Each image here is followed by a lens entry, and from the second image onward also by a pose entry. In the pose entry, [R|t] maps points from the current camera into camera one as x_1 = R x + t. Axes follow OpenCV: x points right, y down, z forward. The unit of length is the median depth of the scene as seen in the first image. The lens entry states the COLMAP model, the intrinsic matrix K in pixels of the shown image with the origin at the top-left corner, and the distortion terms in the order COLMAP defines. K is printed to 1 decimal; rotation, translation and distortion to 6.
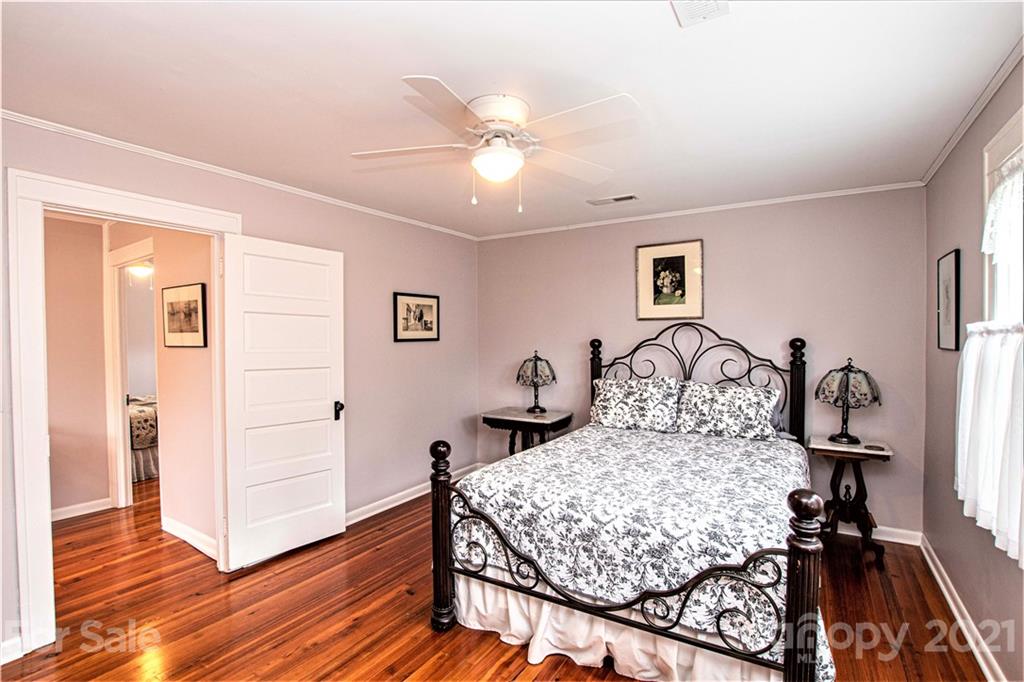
lens RADIAL K [[473.5, 0, 511.4], [0, 473.5, 344.0], [0, 0, 1]] dist [-0.019139, -0.000200]
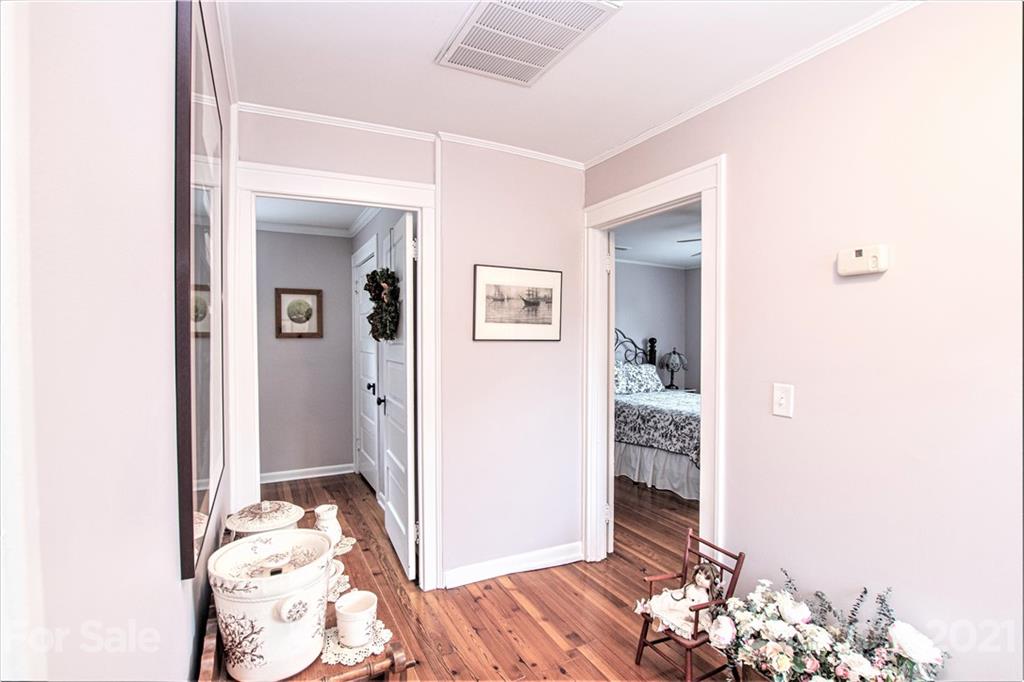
lens RADIAL K [[473.5, 0, 509.6], [0, 473.5, 341.5], [0, 0, 1]] dist [-0.019139, -0.000200]
pose [[0.496962, 0.003747, 0.867764, -1.421033], [0.004366, 0.999967, -0.006818, 0.013593], [-0.867761, 0.007177, 0.496930, 0.577567]]
